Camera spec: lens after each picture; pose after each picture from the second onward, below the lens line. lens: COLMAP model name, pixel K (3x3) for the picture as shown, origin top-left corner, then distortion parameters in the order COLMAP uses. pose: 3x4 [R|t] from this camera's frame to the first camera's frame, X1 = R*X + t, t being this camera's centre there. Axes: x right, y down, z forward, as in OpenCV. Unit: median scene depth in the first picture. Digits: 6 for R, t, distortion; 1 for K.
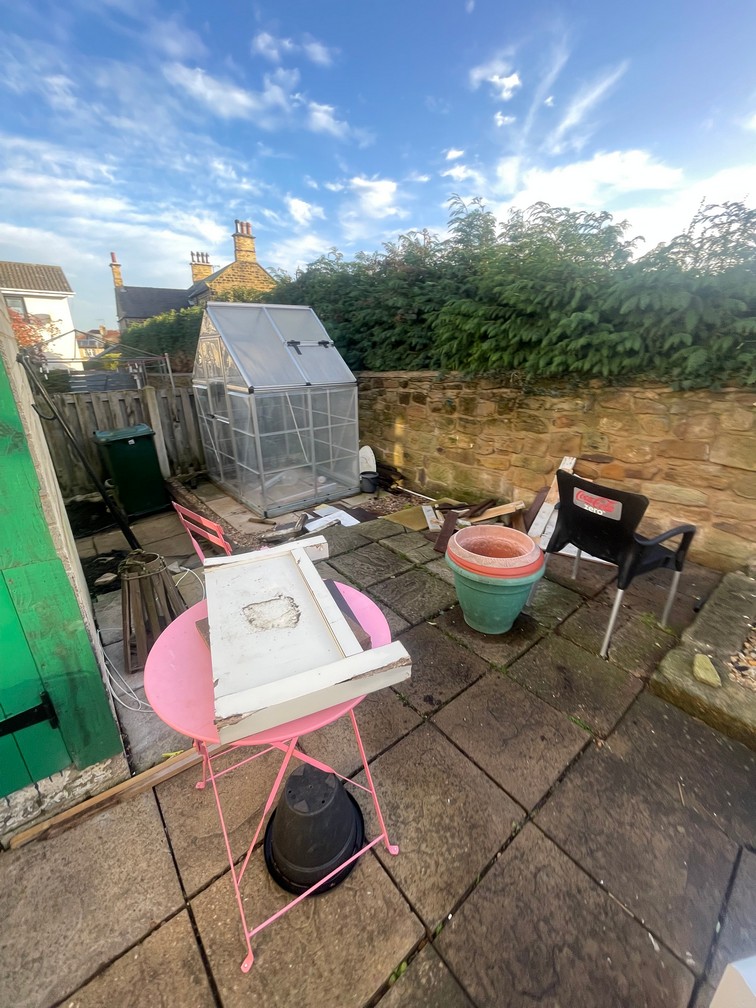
lens RADIAL K [[408.3, 0, 376.3], [0, 408.3, 501.3], [0, 0, 1]] dist [-0.002639, -0.000026]
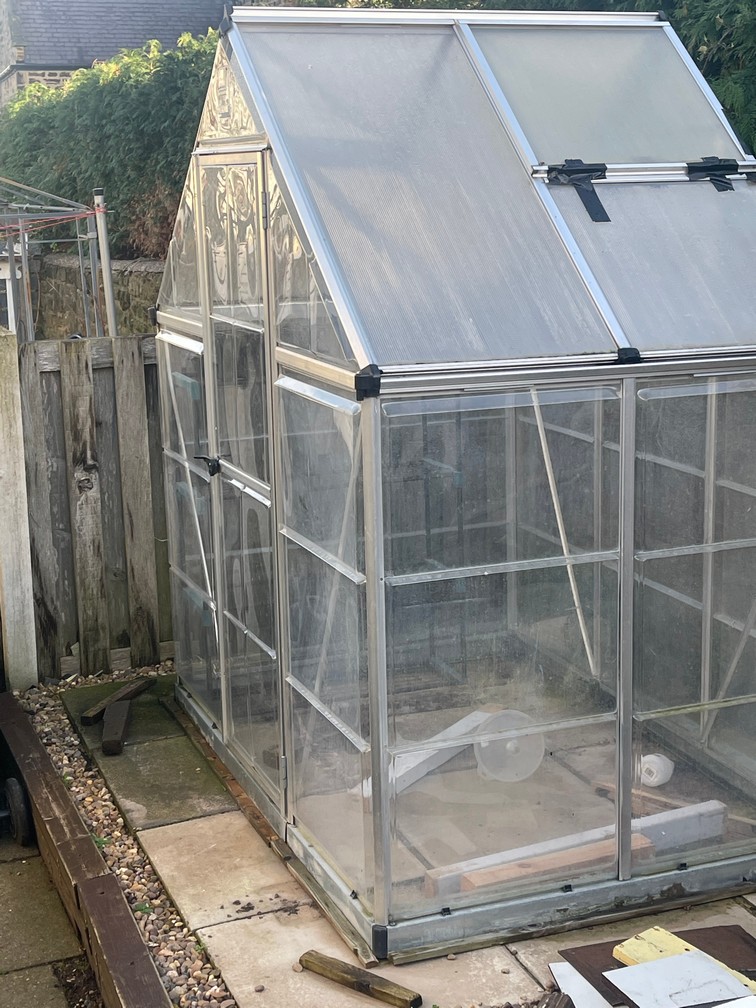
lens RADIAL K [[1665.1, 0, 378.0], [0, 1665.1, 504.0], [0, 0, 1]] dist [0.018918, -0.049256]
pose [[0.954062, 0.054307, -0.294647, -0.024415], [-0.100162, 0.984665, -0.142837, -0.059154], [0.282371, 0.165787, 0.944871, 0.121132]]
